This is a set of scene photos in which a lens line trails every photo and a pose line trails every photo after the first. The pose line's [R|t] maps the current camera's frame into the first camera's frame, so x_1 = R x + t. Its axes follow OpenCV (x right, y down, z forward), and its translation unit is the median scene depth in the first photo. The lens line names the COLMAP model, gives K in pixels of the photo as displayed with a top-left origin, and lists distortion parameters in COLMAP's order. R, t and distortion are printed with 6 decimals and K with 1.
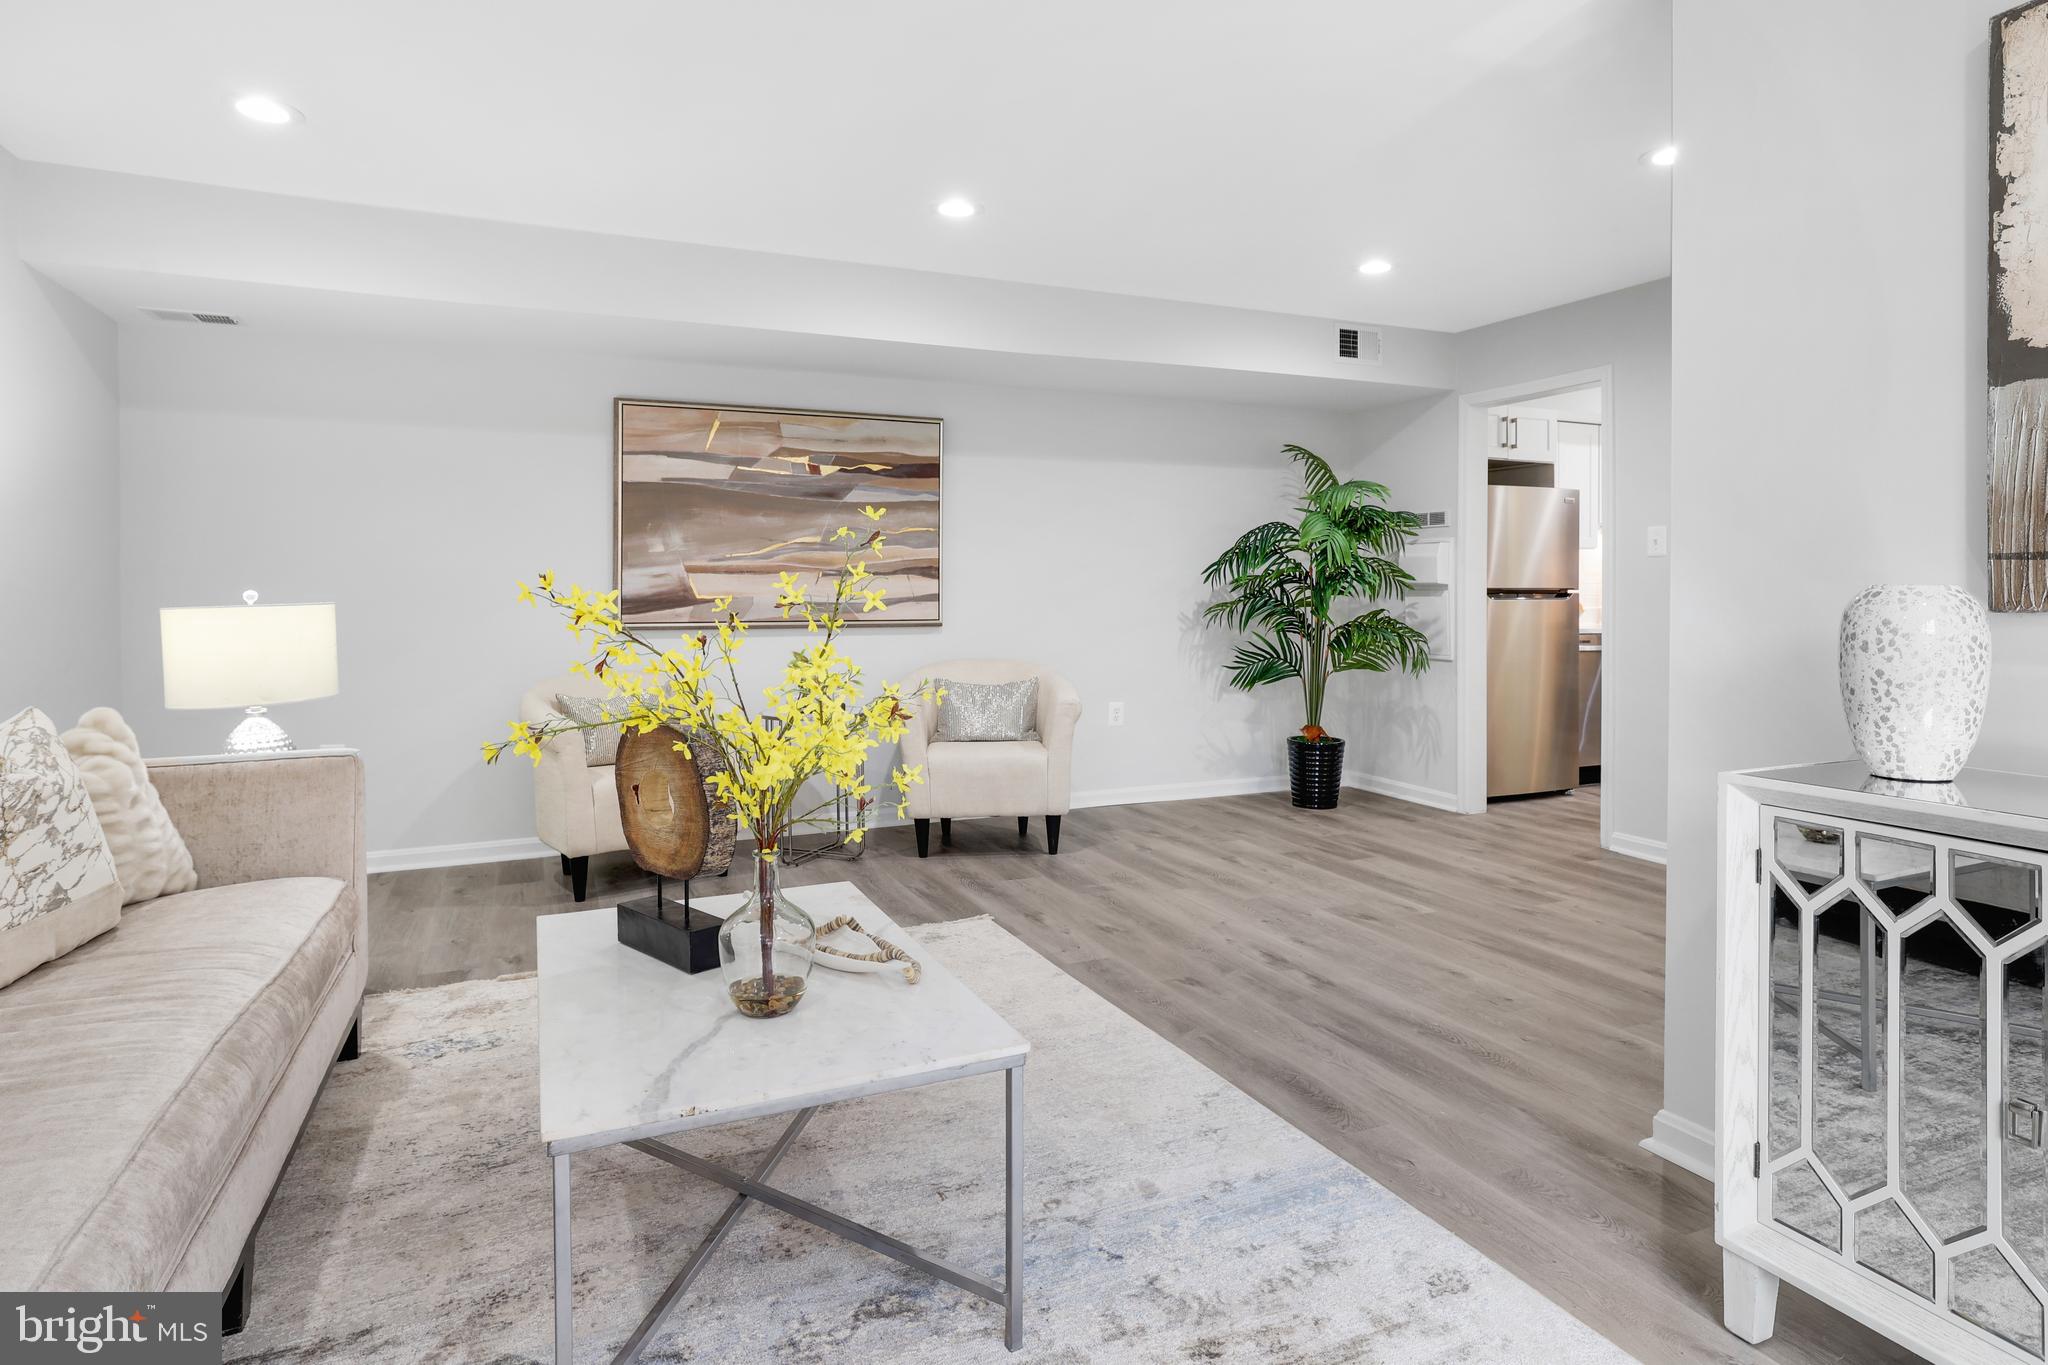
lens RADIAL K [[1108.1, 0, 1021.0], [0, 1108.1, 591.3], [0, 0, 1]] dist [0.002199, 0.000448]
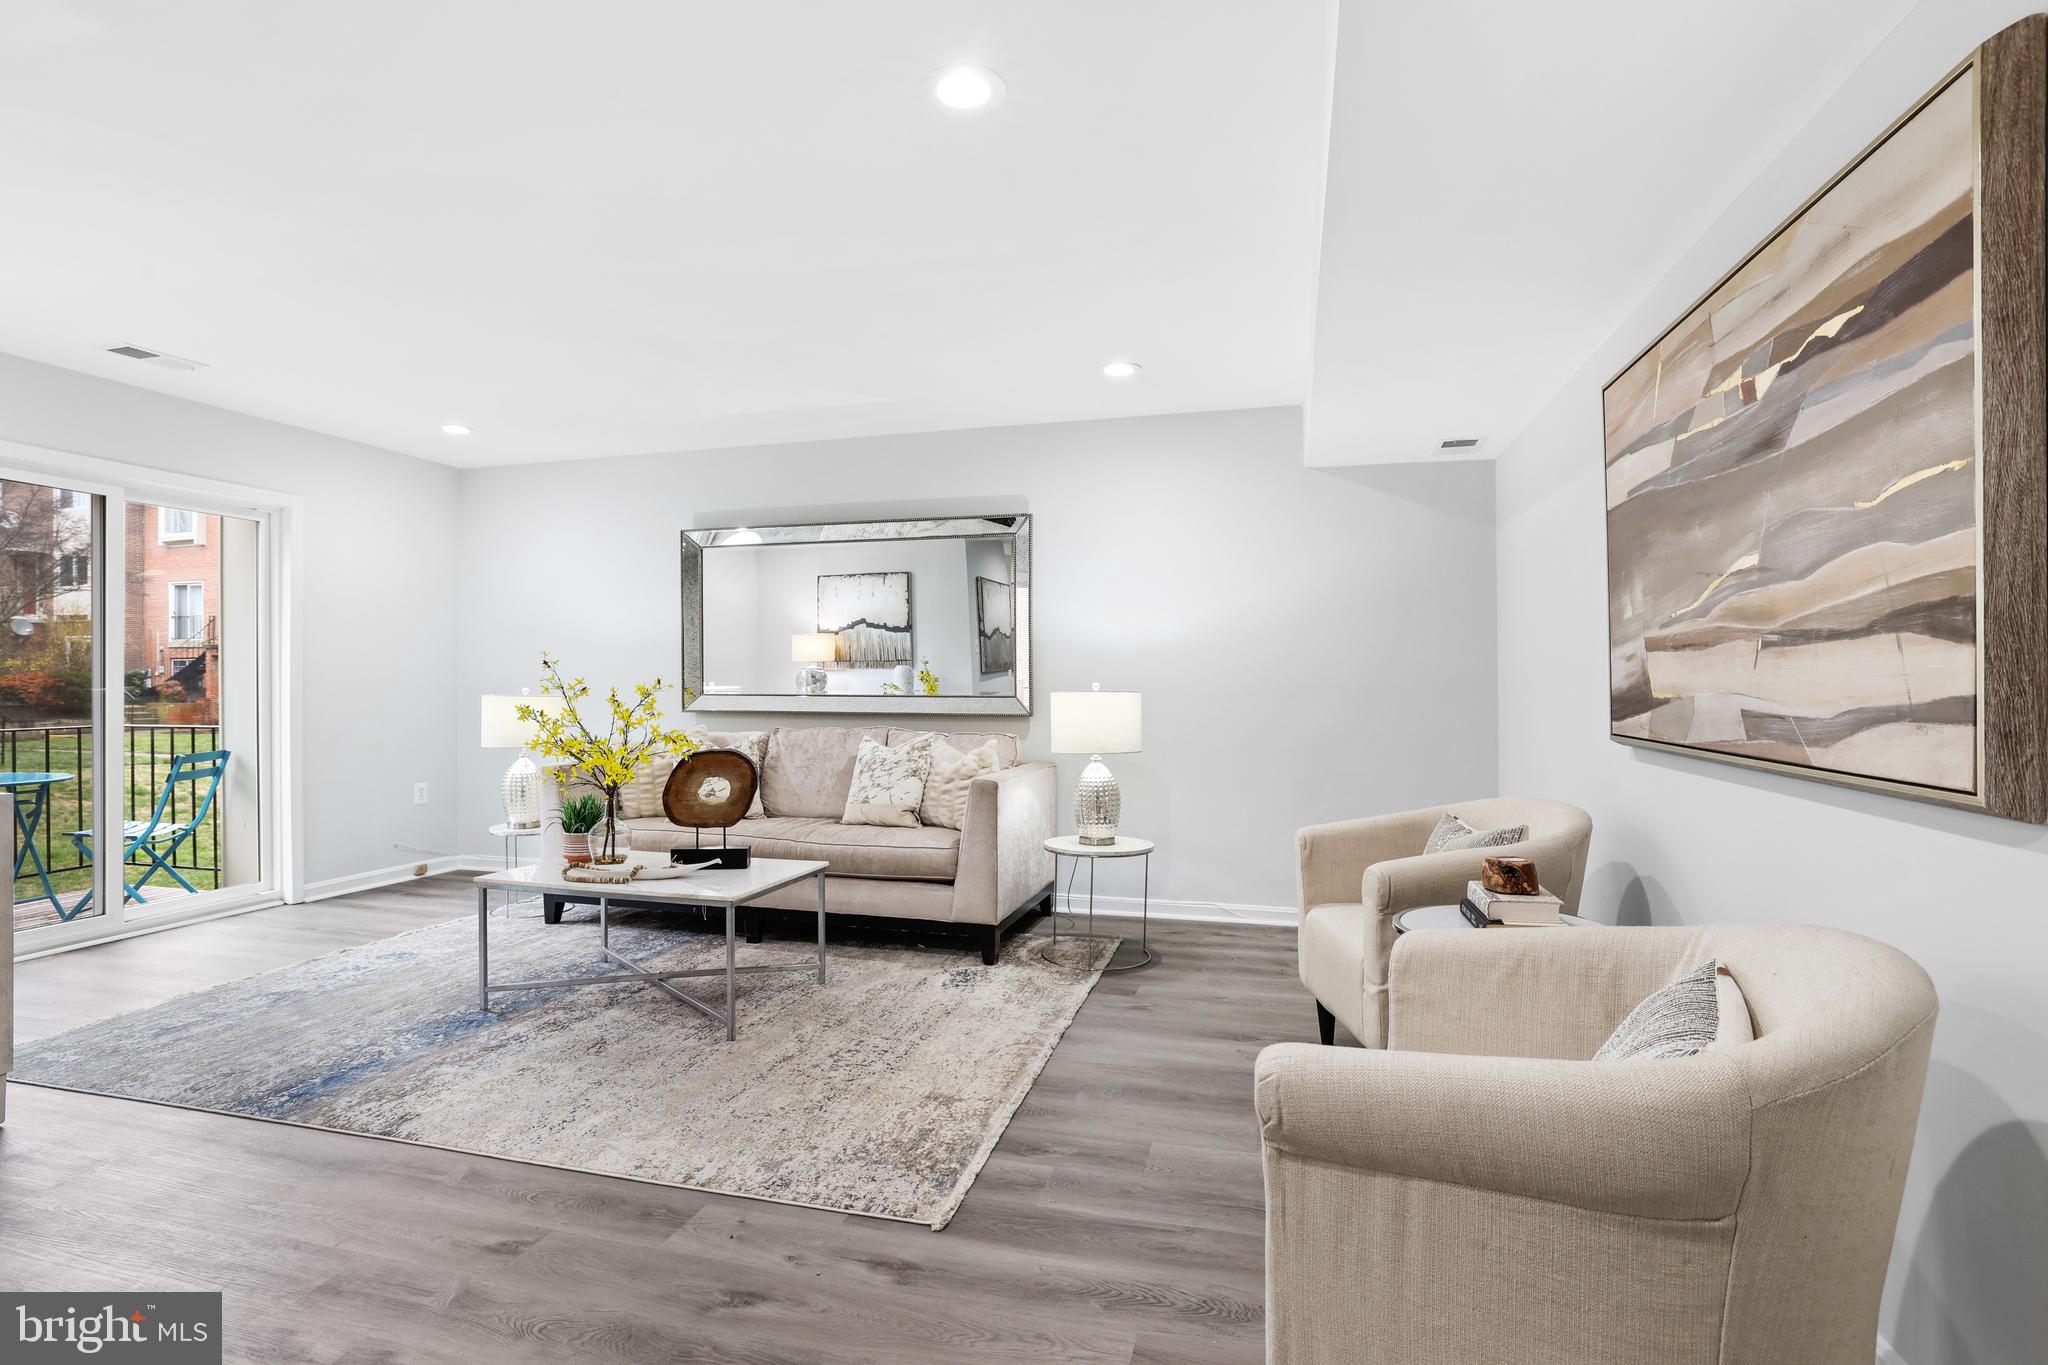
lens RADIAL K [[970.0, 0, 1020.9], [0, 970.0, 675.1], [0, 0, 1]] dist [-0.048113, 0.024337]
pose [[-0.620061, -0.000630, -0.784554, 0.408857], [0.002437, 0.999993, -0.002730, -0.005536], [0.784550, -0.003605, -0.620055, 1.574337]]
